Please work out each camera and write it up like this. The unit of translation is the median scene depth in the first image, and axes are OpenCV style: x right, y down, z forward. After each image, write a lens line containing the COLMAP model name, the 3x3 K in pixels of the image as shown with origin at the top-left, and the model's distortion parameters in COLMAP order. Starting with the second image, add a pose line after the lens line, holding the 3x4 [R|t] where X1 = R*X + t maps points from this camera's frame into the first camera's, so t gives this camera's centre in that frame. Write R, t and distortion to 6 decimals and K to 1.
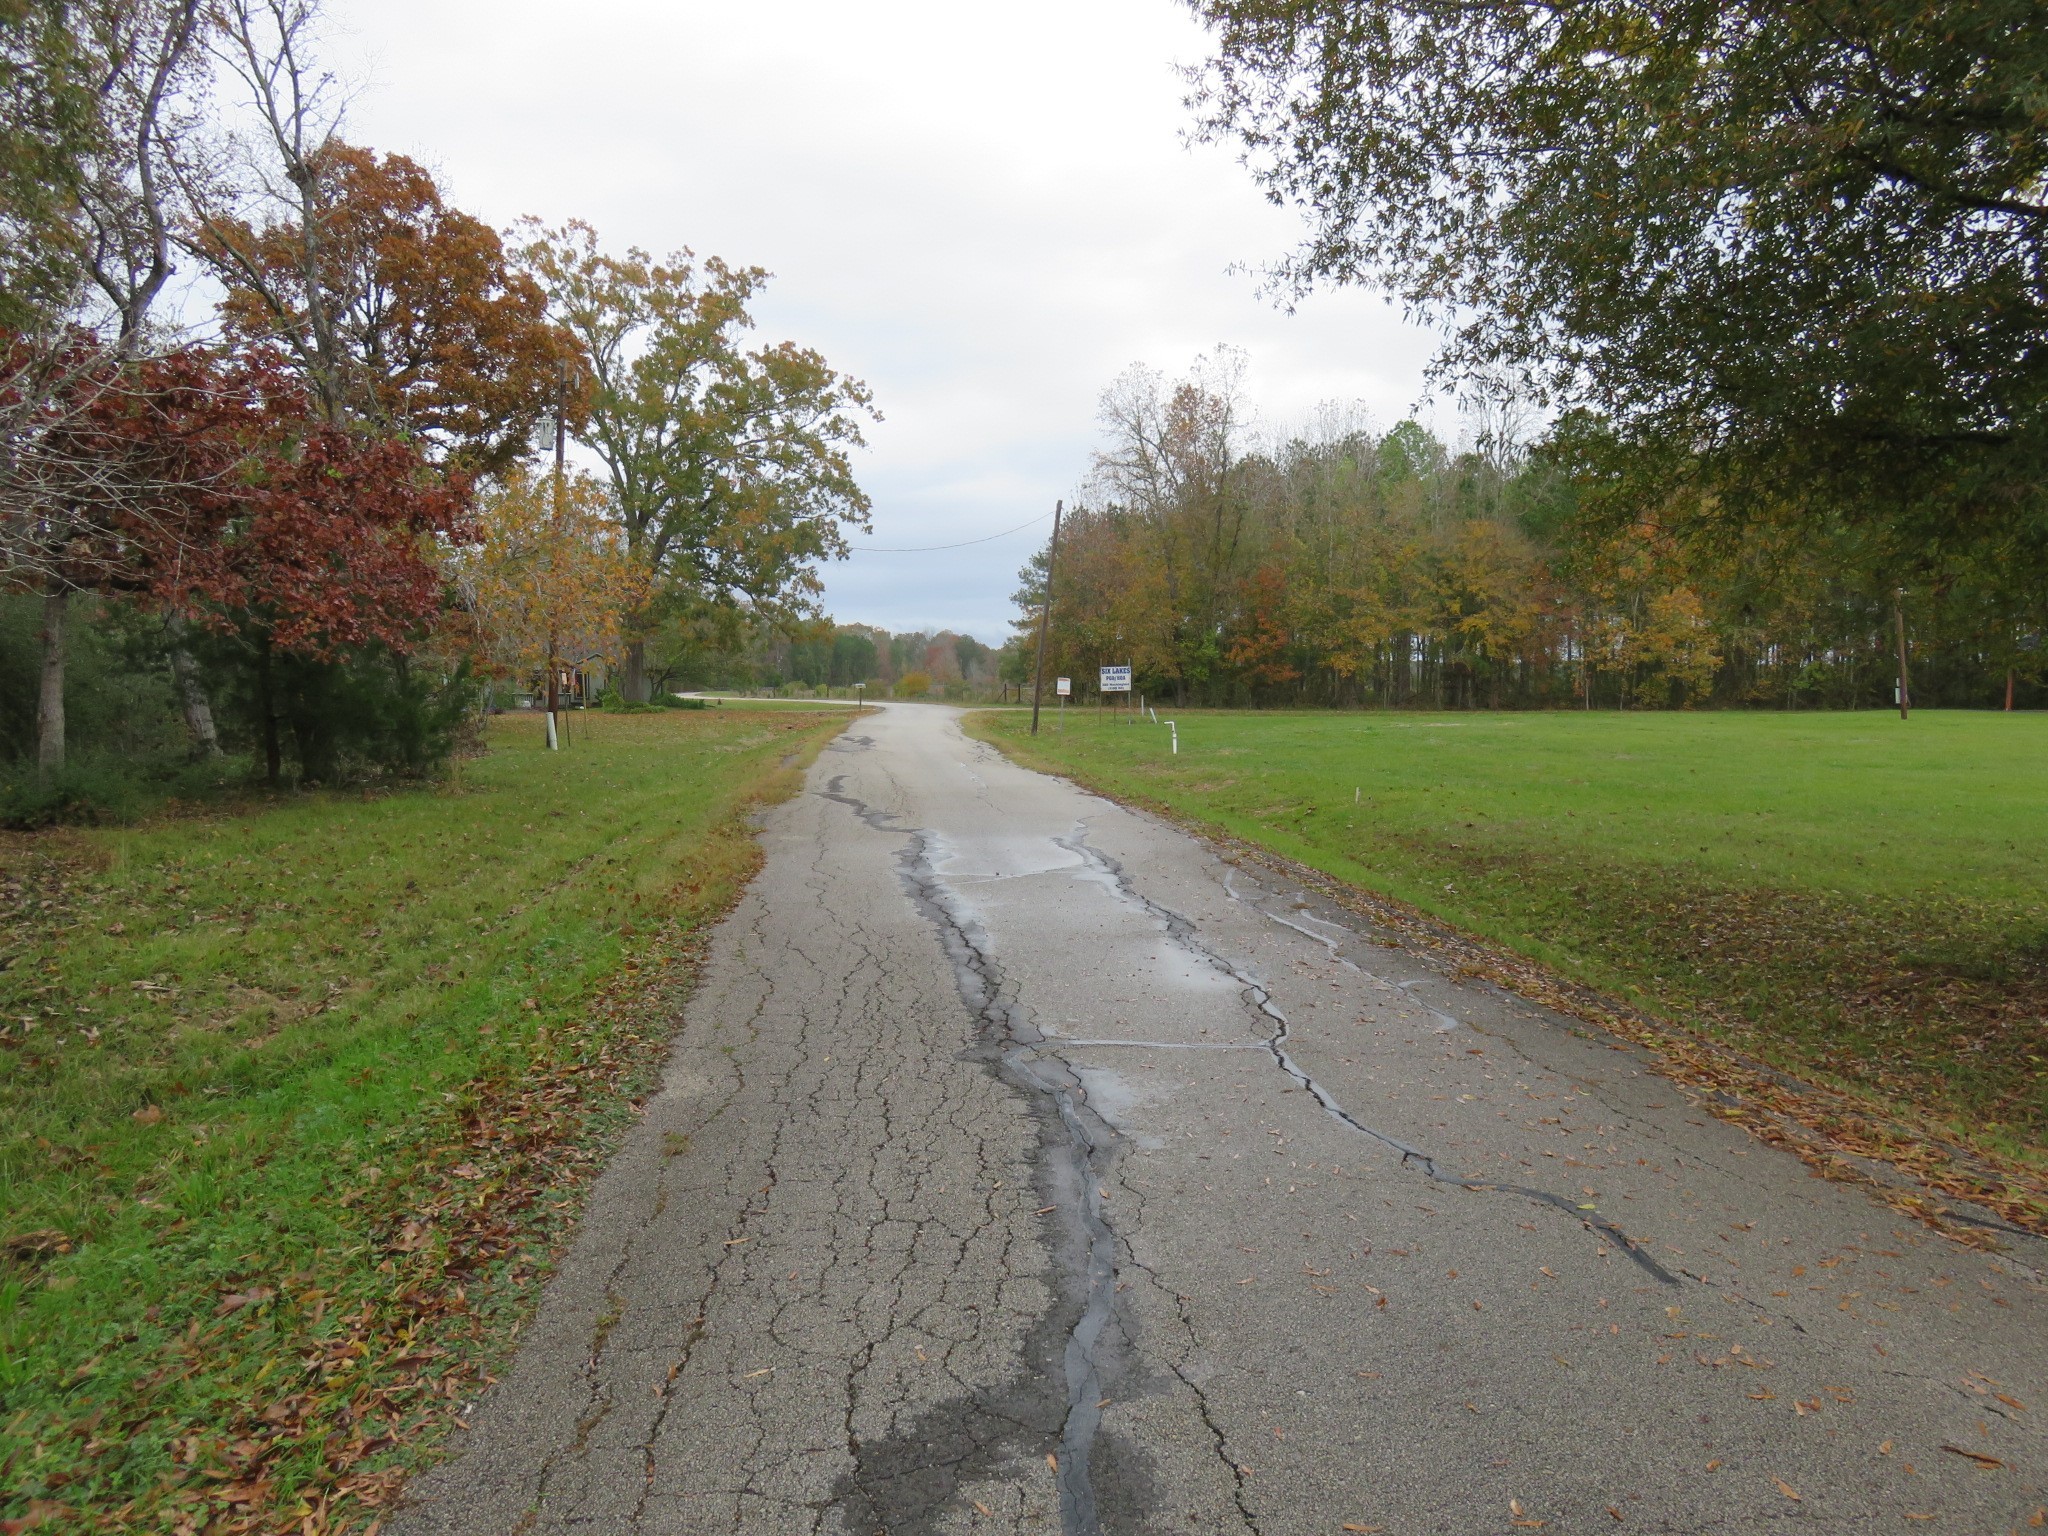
lens RADIAL K [[1506.8, 0, 1024.0], [0, 1506.8, 768.0], [0, 0, 1]] dist [-0.008342, -0.004061]
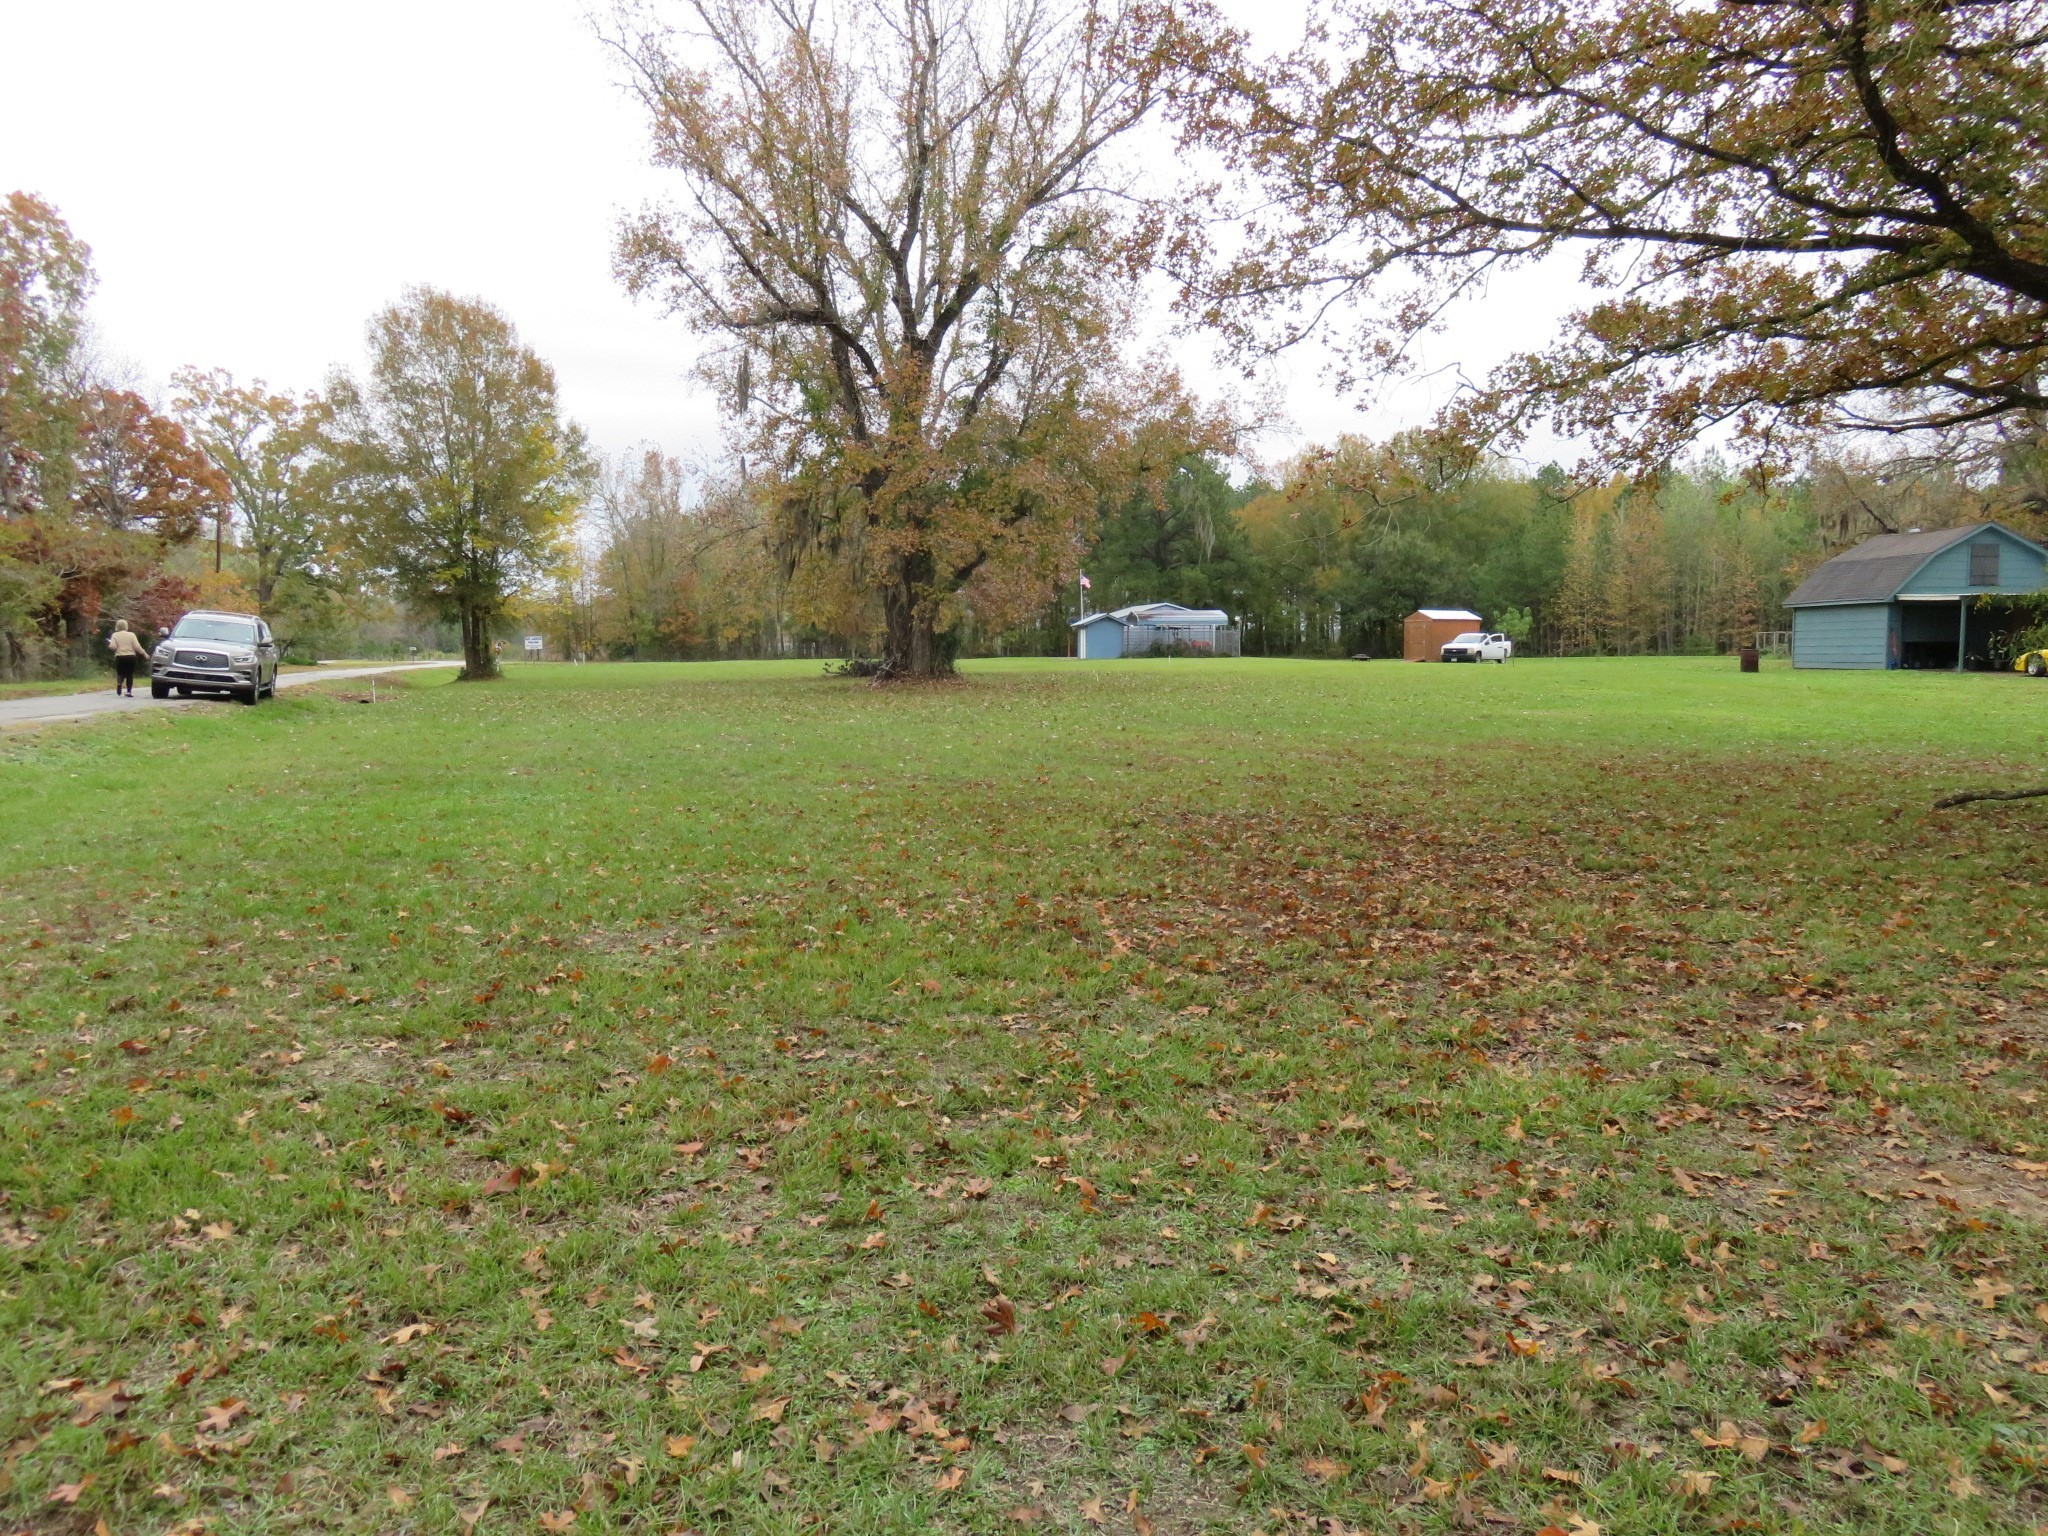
lens RADIAL K [[1474.2, 0, 1041.5], [0, 1474.2, 764.6], [0, 0, 1]] dist [-0.003497, 0.000822]
pose [[0.975136, -0.021716, 0.220540, 0.206790], [0.015022, 0.999375, 0.031987, 0.031576], [-0.221097, -0.027879, 0.974853, -0.746778]]
